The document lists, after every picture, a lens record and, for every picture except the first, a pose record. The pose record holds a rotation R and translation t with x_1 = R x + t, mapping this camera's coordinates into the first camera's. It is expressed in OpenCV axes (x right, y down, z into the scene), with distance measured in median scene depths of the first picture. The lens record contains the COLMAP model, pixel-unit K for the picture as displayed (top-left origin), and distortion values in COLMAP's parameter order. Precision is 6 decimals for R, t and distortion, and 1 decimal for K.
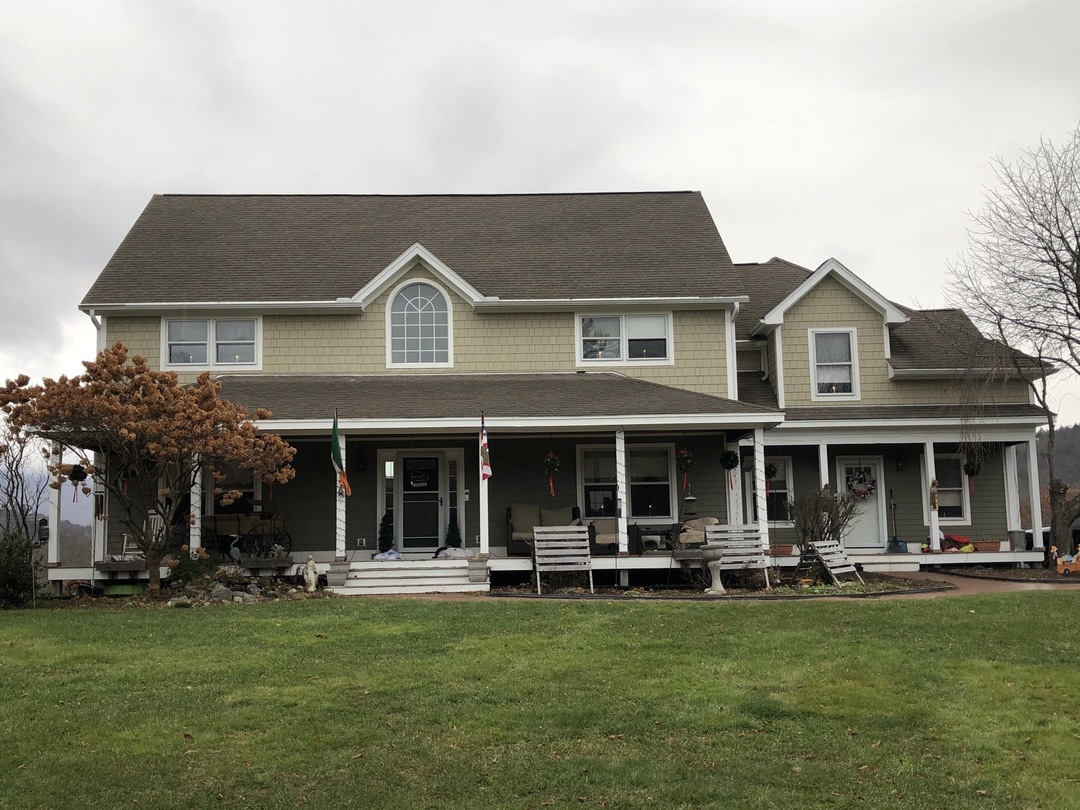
lens RADIAL K [[832.1, 0, 554.4], [0, 832.1, 449.0], [0, 0, 1]] dist [0.028696, -0.021336]
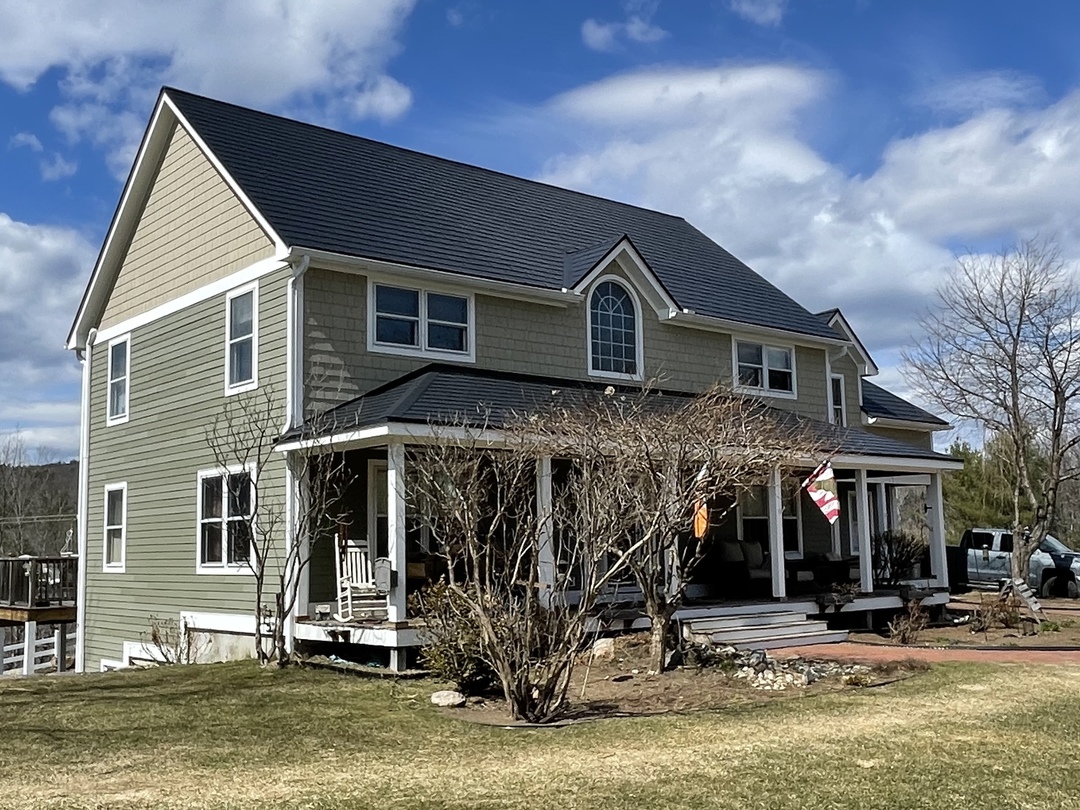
lens RADIAL K [[1072.5, 0, 513.6], [0, 1072.5, 382.4], [0, 0, 1]] dist [0.028863, 0.000000]
pose [[0.789426, 0.093357, 0.606706, -0.910763], [-0.054672, 0.995133, -0.081989, 0.003658], [-0.611407, 0.031555, 0.790687, 0.182645]]
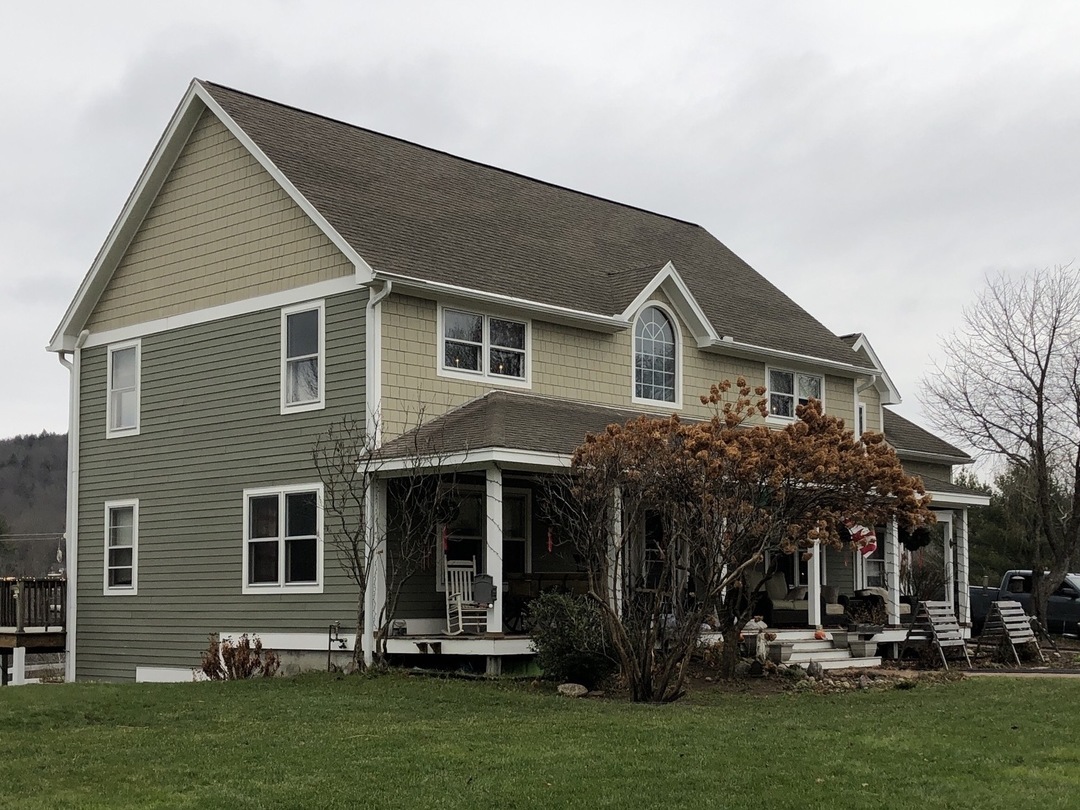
lens RADIAL K [[1521.1, 0, 540.5], [0, 1521.1, 408.5], [0, 0, 1]] dist [0.088039, 0.000000]
pose [[0.704340, 0.103243, 0.702314, -1.325934], [-0.078395, 0.994628, -0.067593, 0.019396], [-0.705520, -0.007449, 0.708651, -0.019736]]
